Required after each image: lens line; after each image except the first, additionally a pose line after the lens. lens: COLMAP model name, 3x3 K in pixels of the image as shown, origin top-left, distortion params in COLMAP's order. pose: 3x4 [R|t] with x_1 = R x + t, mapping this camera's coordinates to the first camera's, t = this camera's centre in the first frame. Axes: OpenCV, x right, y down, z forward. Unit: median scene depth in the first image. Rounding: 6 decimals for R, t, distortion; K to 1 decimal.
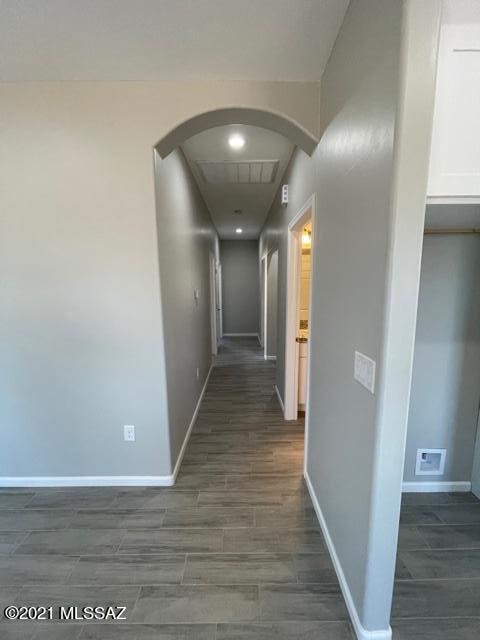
lens RADIAL K [[254.6, 0, 240.0], [0, 254.6, 320.0], [0, 0, 1]] dist [-0.001177, -0.000169]
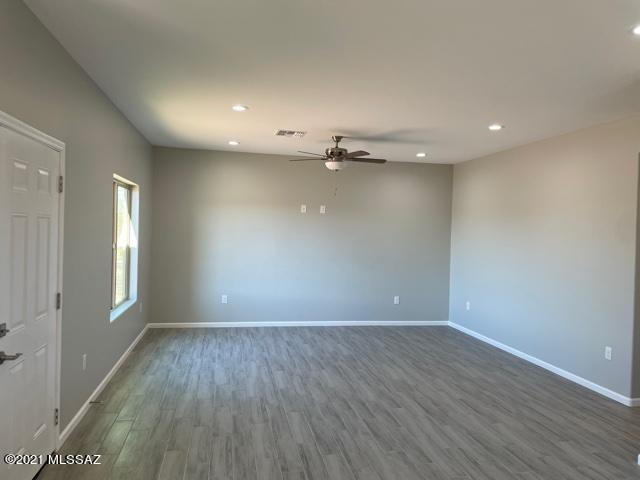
lens RADIAL K [[491.3, 0, 320.0], [0, 491.3, 240.0], [0, 0, 1]] dist [0.001655, 0.000016]
pose [[0.180754, 0.034679, -0.982917, 2.120945], [-0.166131, 0.986095, 0.004240, 0.110069], [0.969396, 0.162526, 0.184002, -1.227366]]
